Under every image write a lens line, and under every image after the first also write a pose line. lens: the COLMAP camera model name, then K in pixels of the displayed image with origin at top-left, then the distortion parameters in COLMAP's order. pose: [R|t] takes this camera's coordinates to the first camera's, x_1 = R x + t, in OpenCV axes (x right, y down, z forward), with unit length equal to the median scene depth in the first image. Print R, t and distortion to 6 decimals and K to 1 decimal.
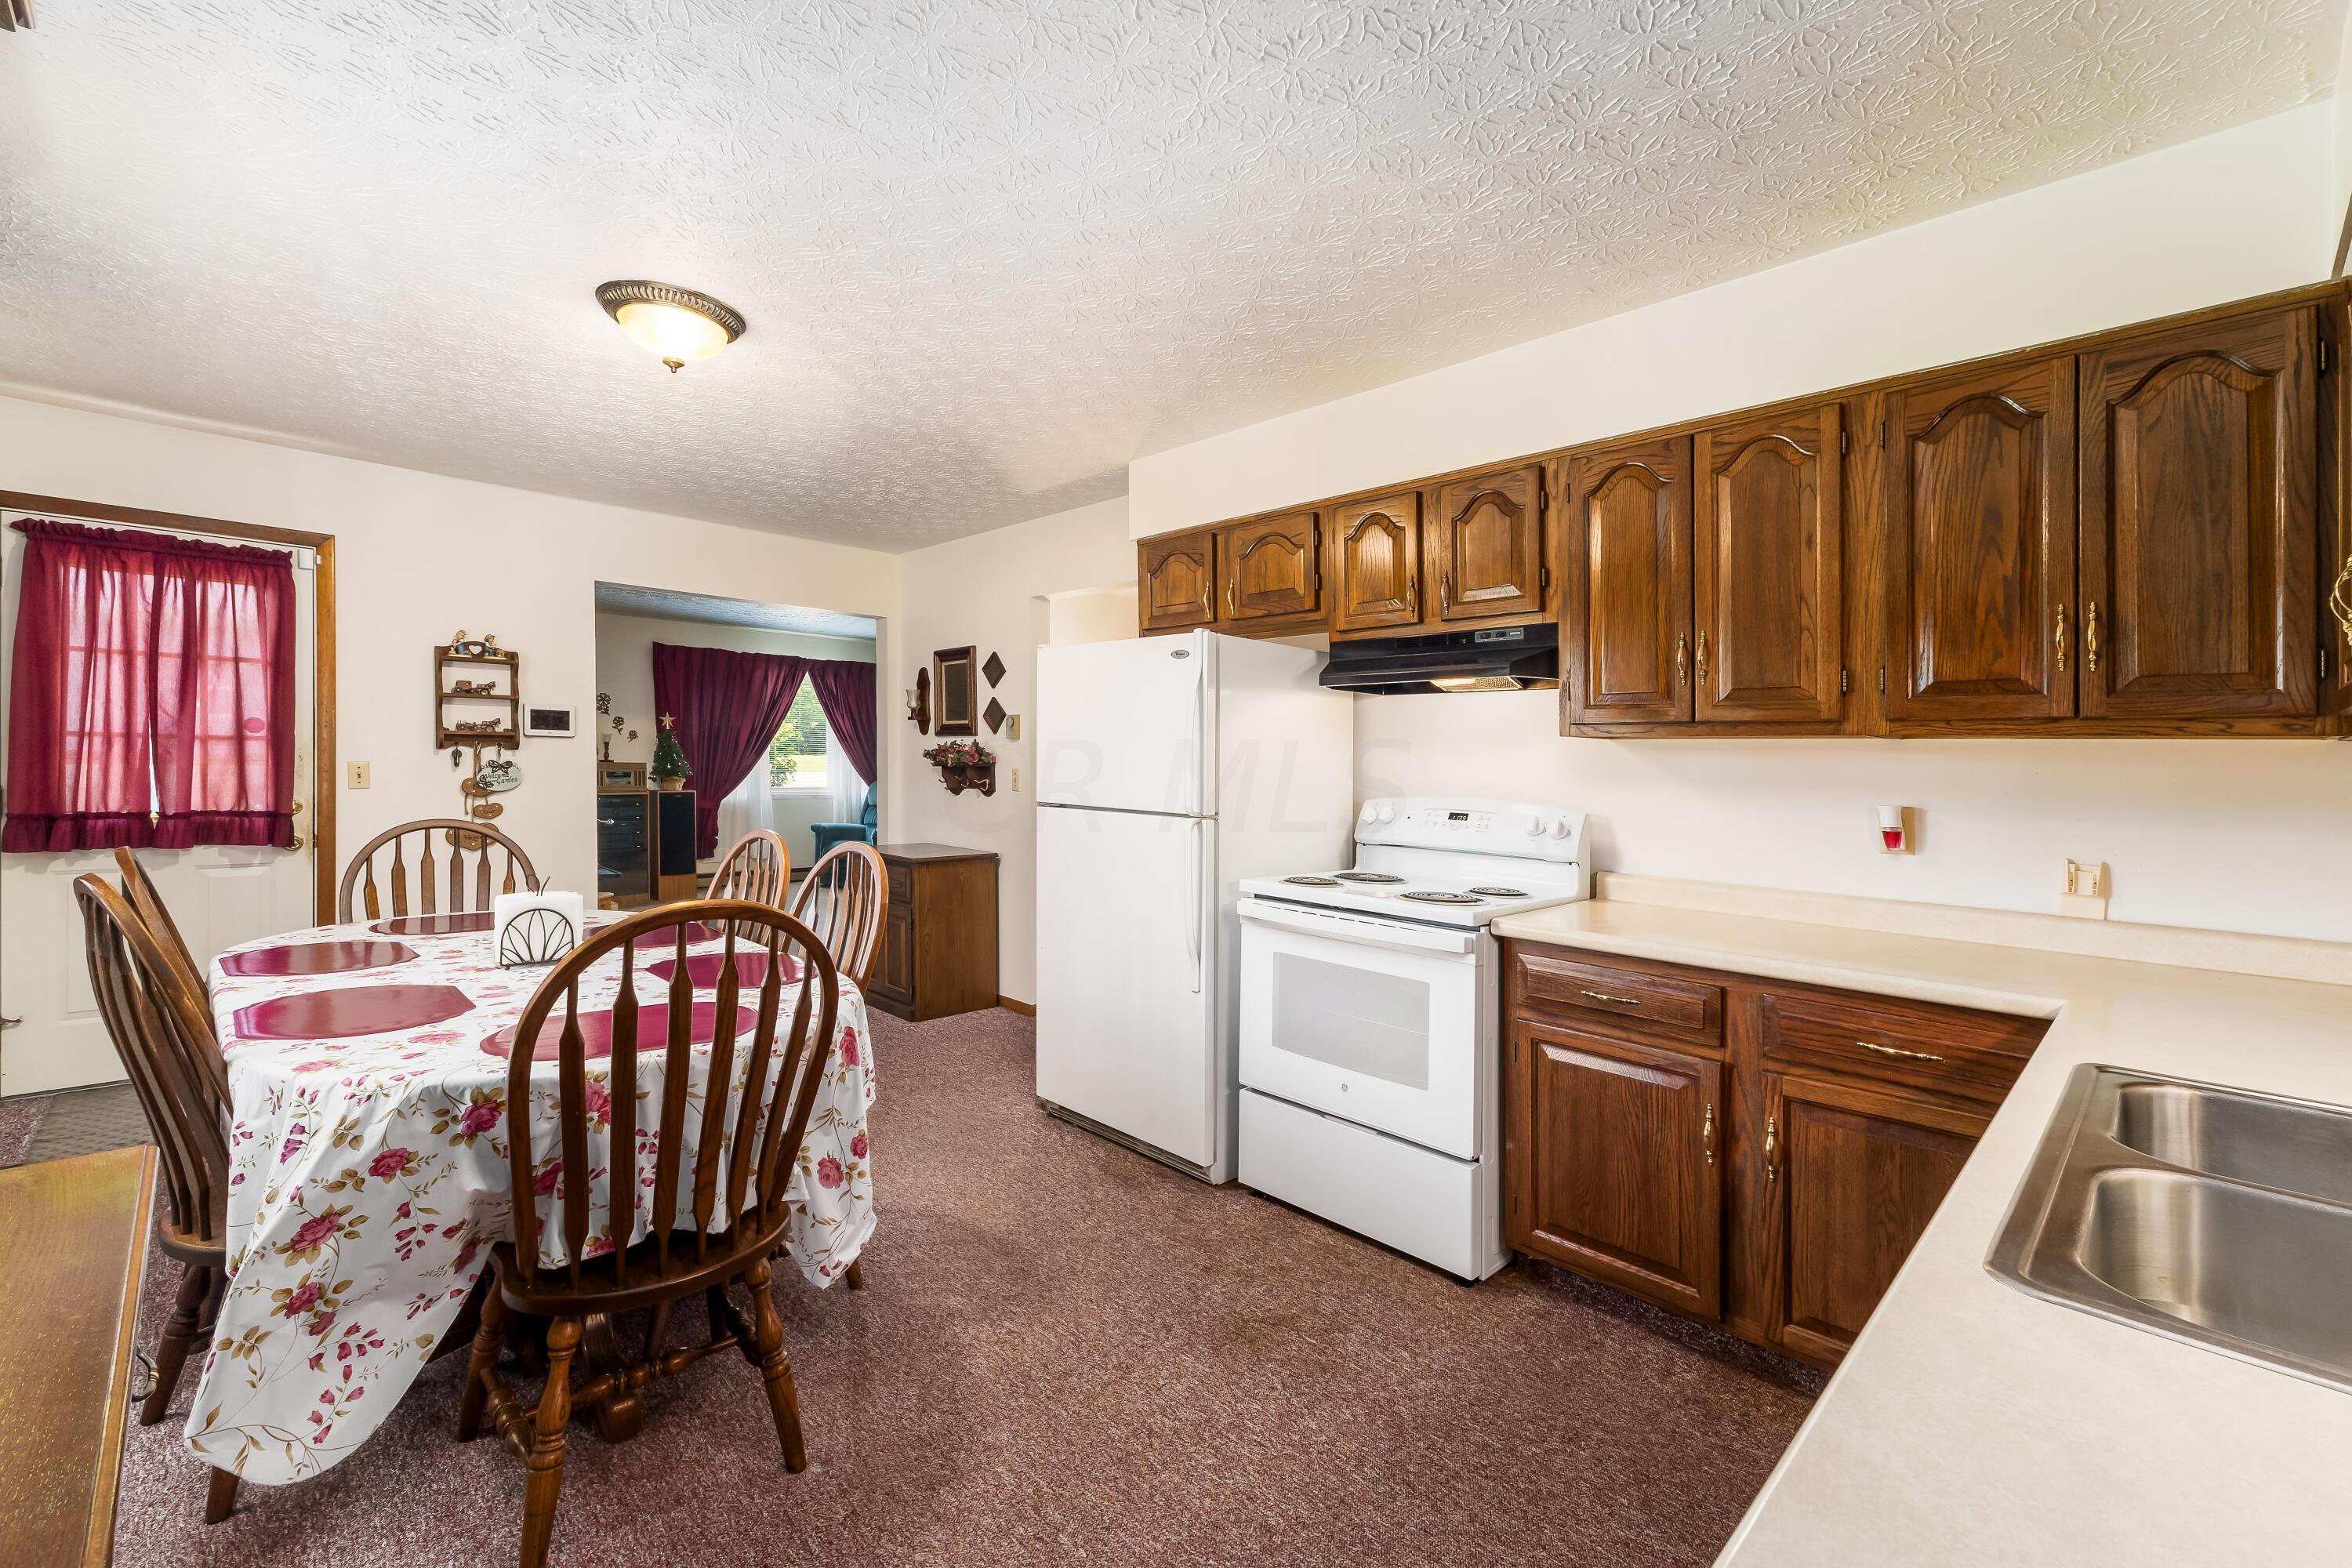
lens RADIAL K [[1008.0, 0, 1160.5], [0, 1008.0, 773.7], [0, 0, 1]] dist [0.005528, -0.000678]
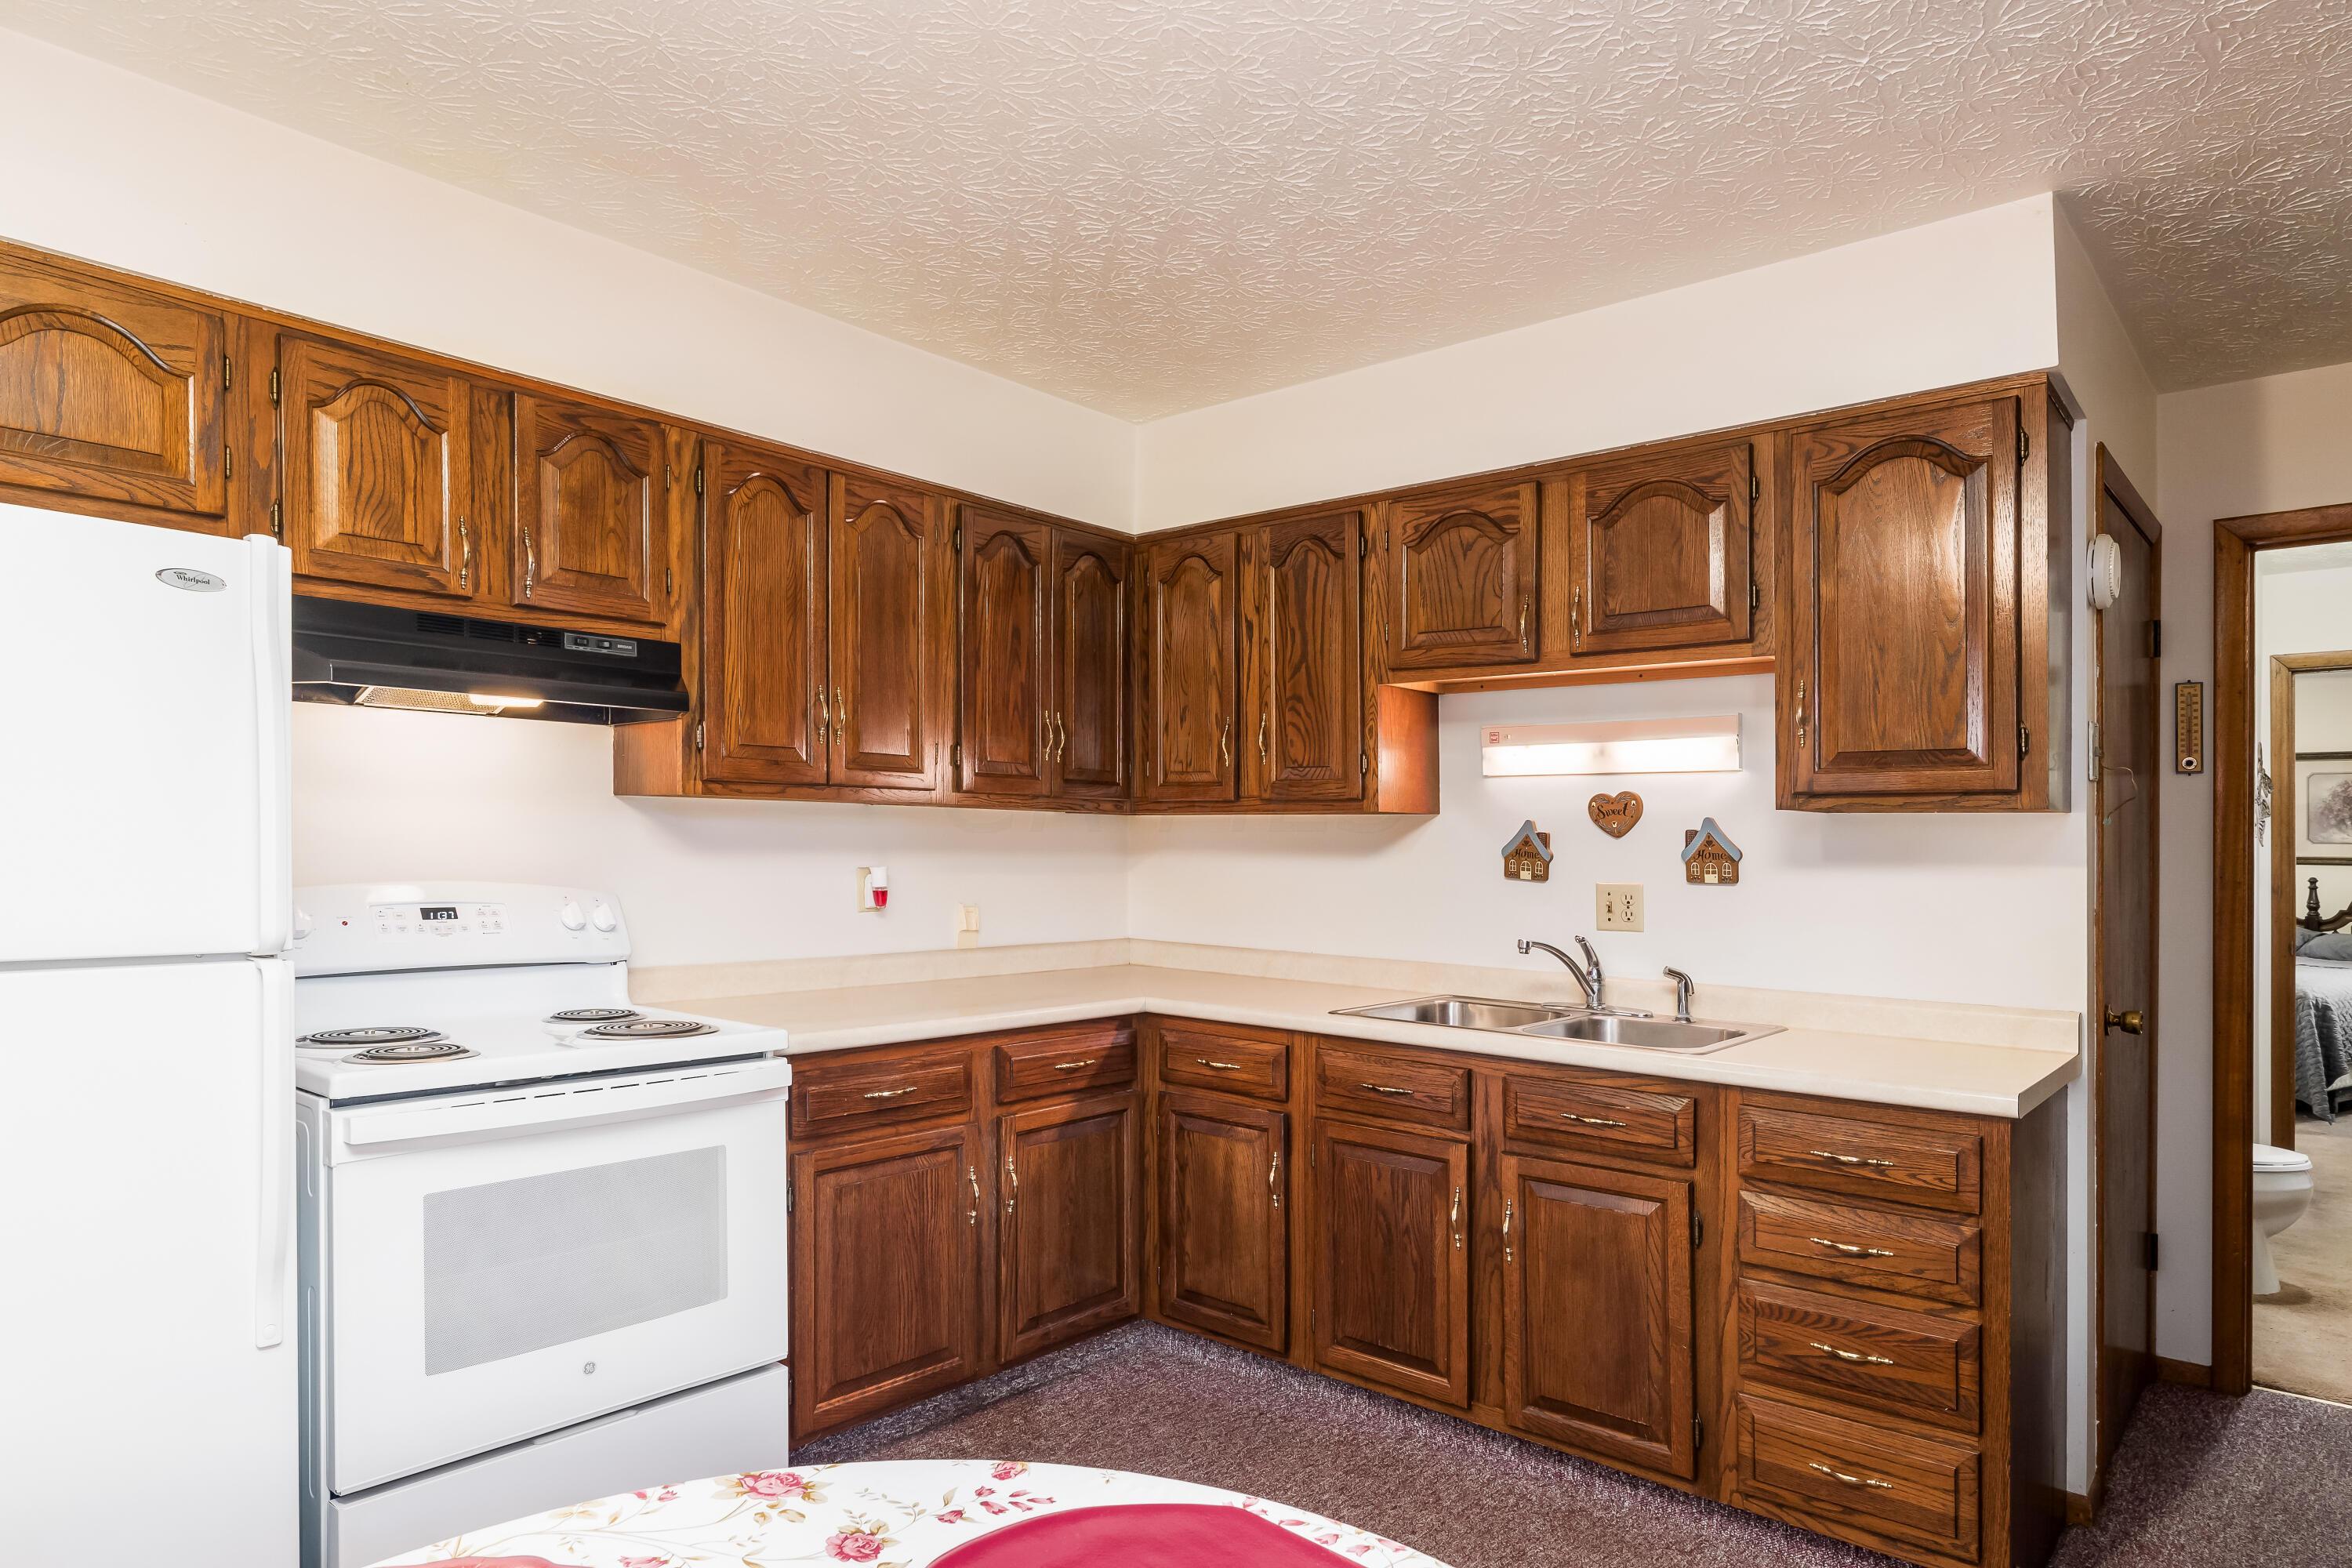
lens RADIAL K [[1380.4, 0, 1198.1], [0, 1380.4, 800.0], [0, 0, 1]] dist [-0.003737, -0.001846]
pose [[-0.104925, 0.008924, 0.994440, -0.602562], [-0.005244, 0.999941, -0.009527, -0.021643], [-0.994466, -0.006215, -0.104872, 0.638190]]
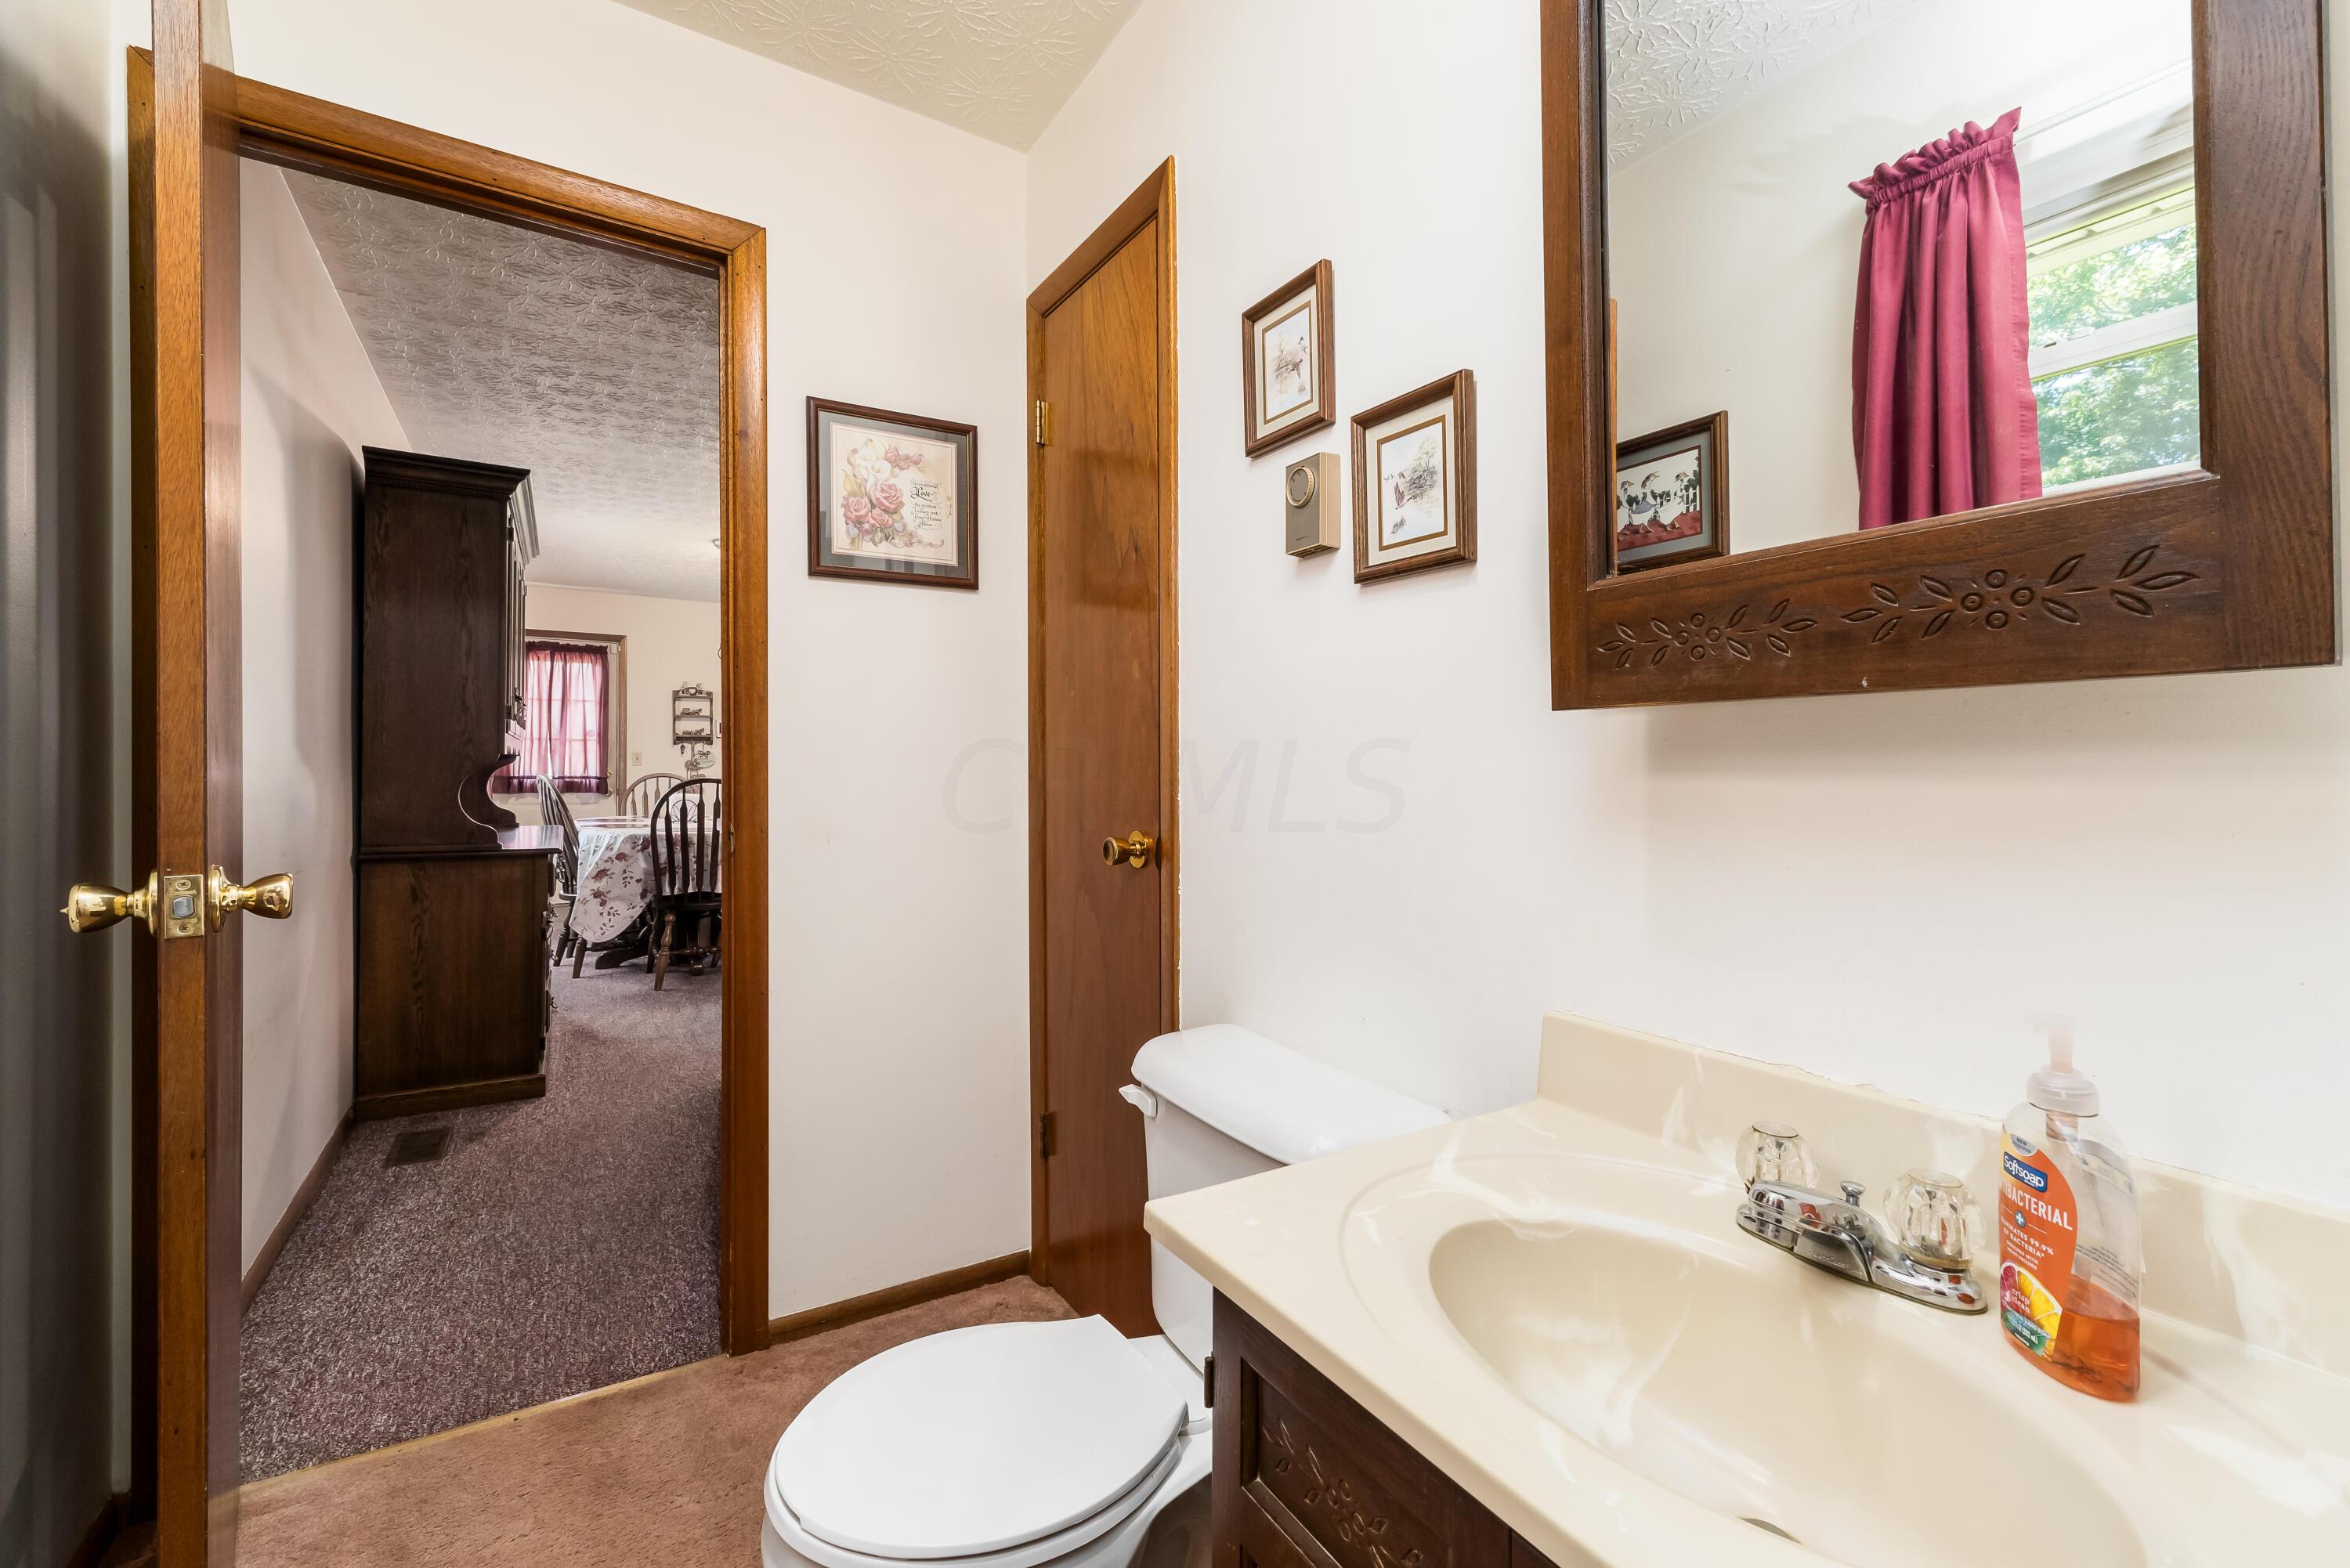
lens RADIAL K [[1007.1, 0, 1131.1], [0, 1007.1, 762.0], [0, 0, 1]] dist [0.005528, -0.000678]
pose [[0.969666, -0.017520, -0.243805, 0.783091], [0.012400, 0.999670, -0.022517, 0.082810], [0.244119, 0.018810, 0.969563, -0.842425]]
